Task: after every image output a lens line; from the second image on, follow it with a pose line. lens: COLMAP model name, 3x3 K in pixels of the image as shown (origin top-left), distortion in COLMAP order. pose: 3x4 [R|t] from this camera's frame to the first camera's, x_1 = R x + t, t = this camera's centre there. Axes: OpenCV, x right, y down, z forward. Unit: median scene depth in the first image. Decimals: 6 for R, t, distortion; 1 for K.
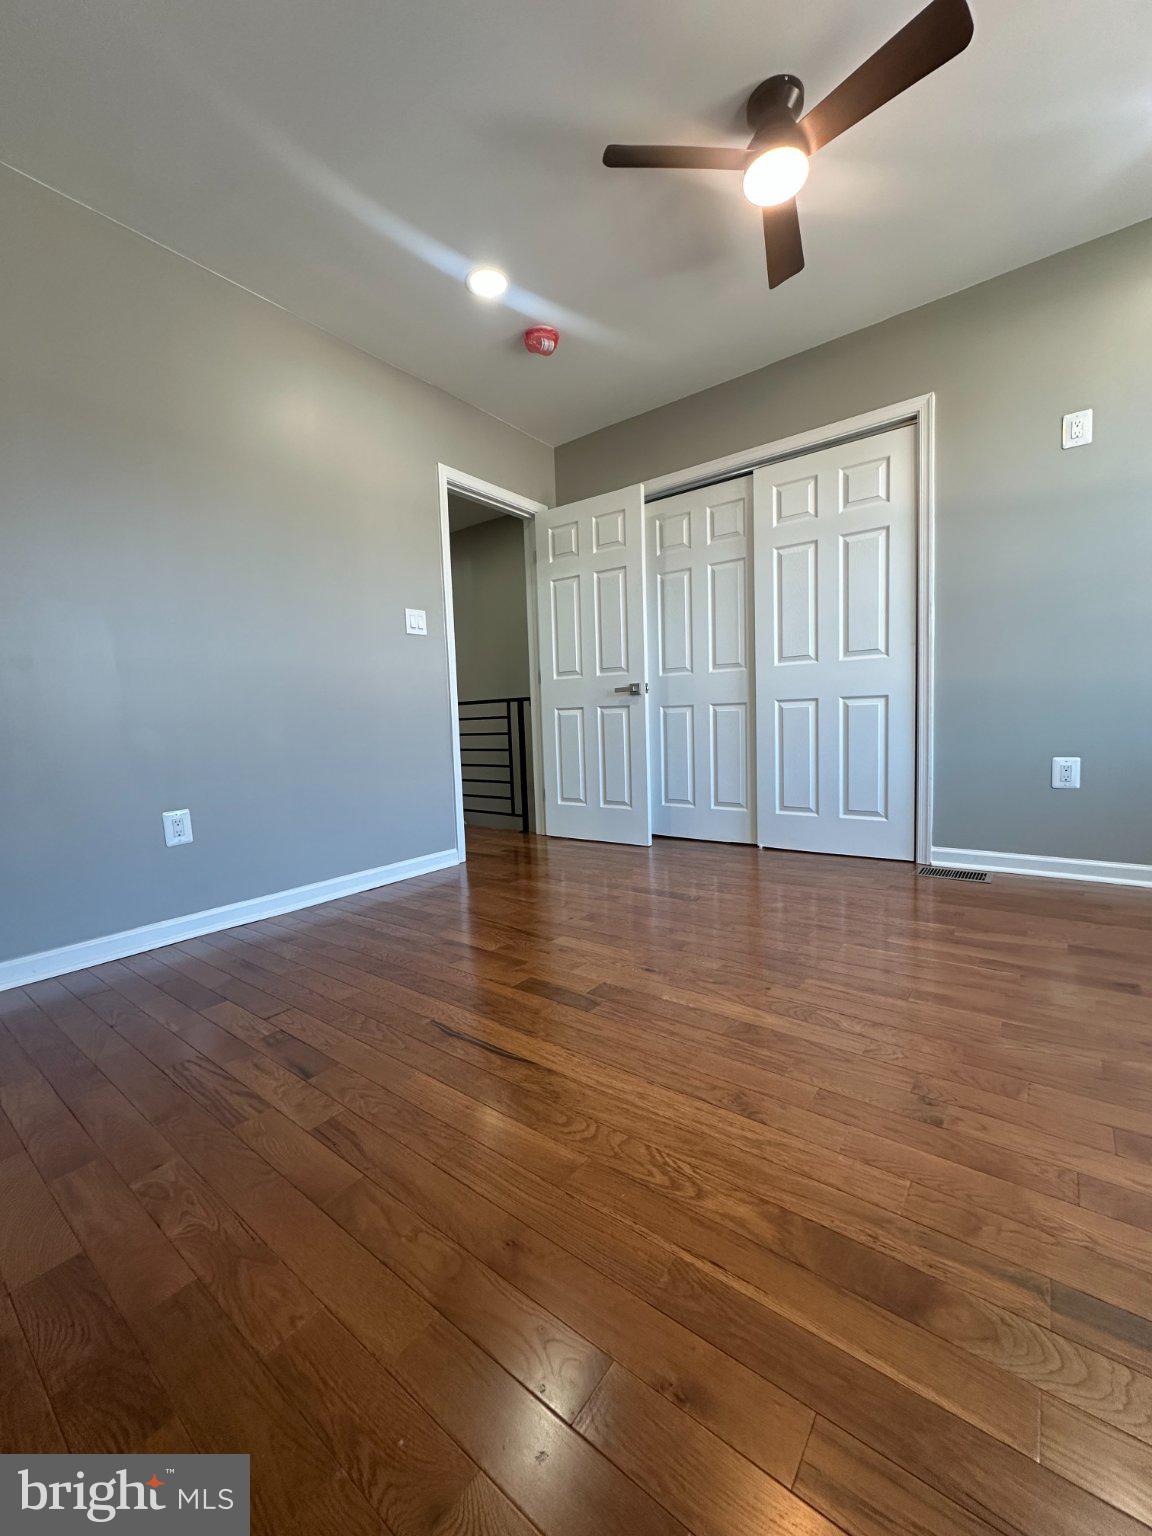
lens RADIAL K [[612.4, 0, 578.0], [0, 612.4, 766.9], [0, 0, 1]] dist [-0.004102, 0.000666]
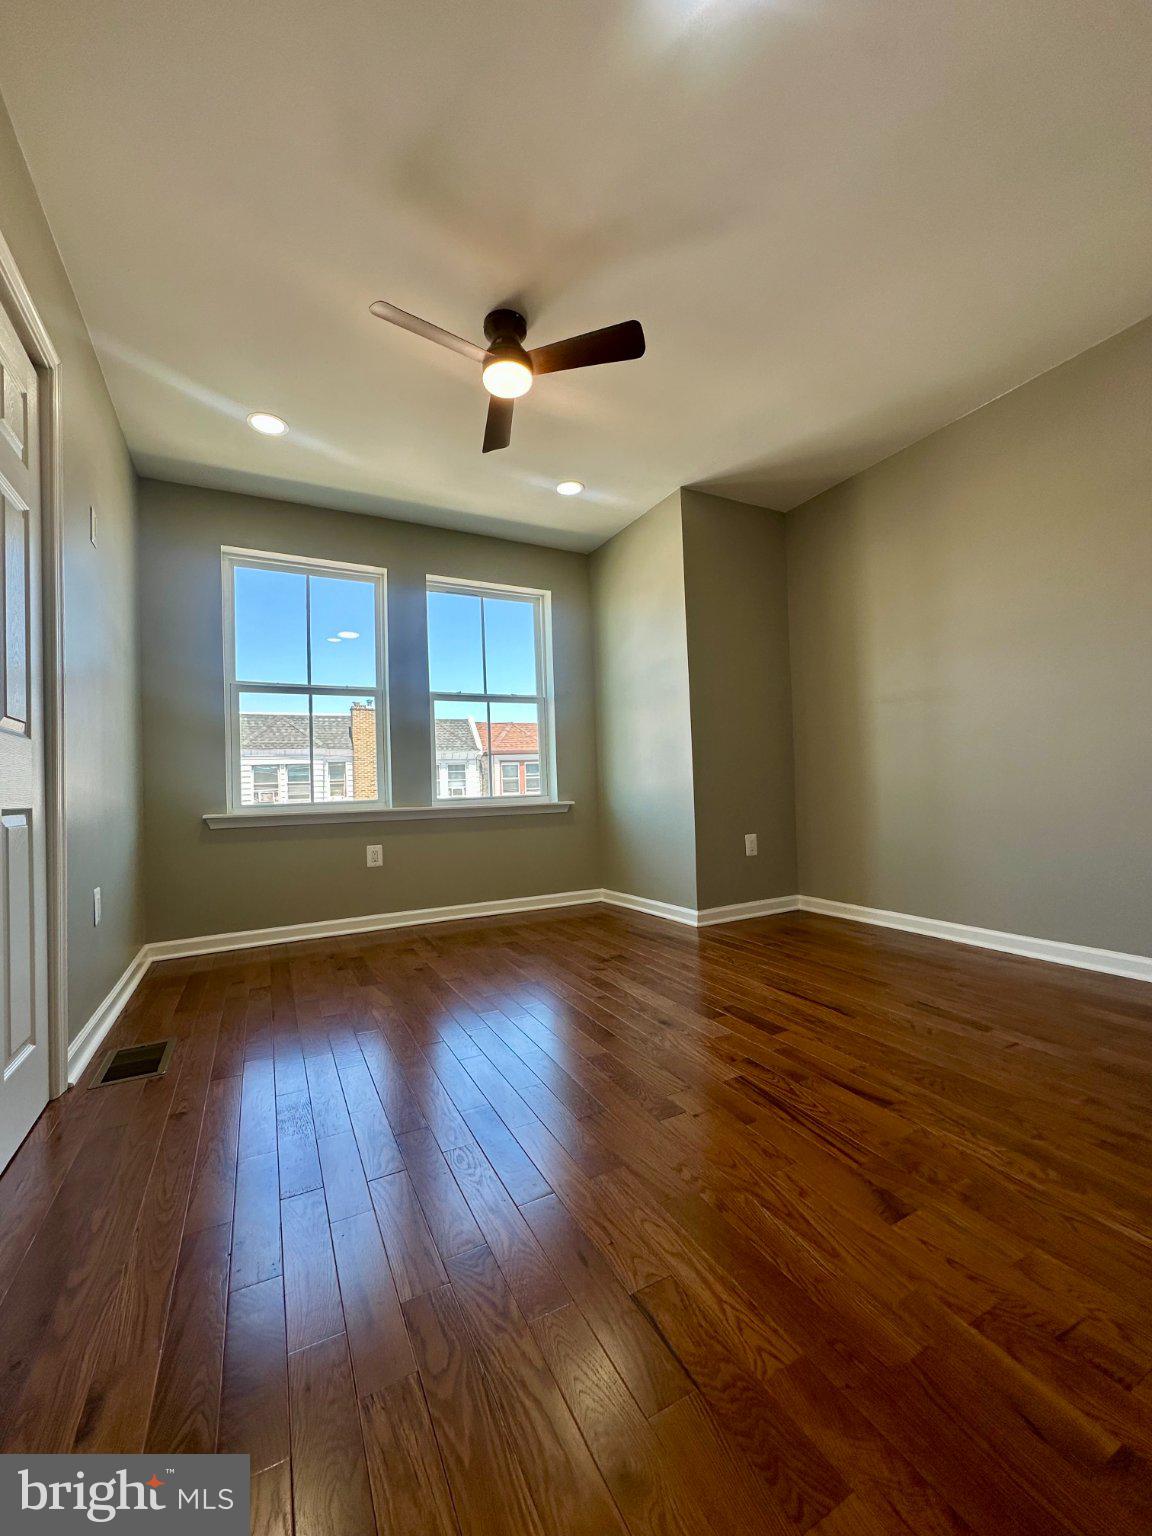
lens RADIAL K [[612.4, 0, 577.4], [0, 612.4, 767.1], [0, 0, 1]] dist [-0.004102, 0.000666]
pose [[-0.907882, 0.078886, 0.411738, -0.247276], [0.099022, 0.994698, 0.027767, -0.193884], [-0.407364, 0.065980, -0.910879, 2.090382]]
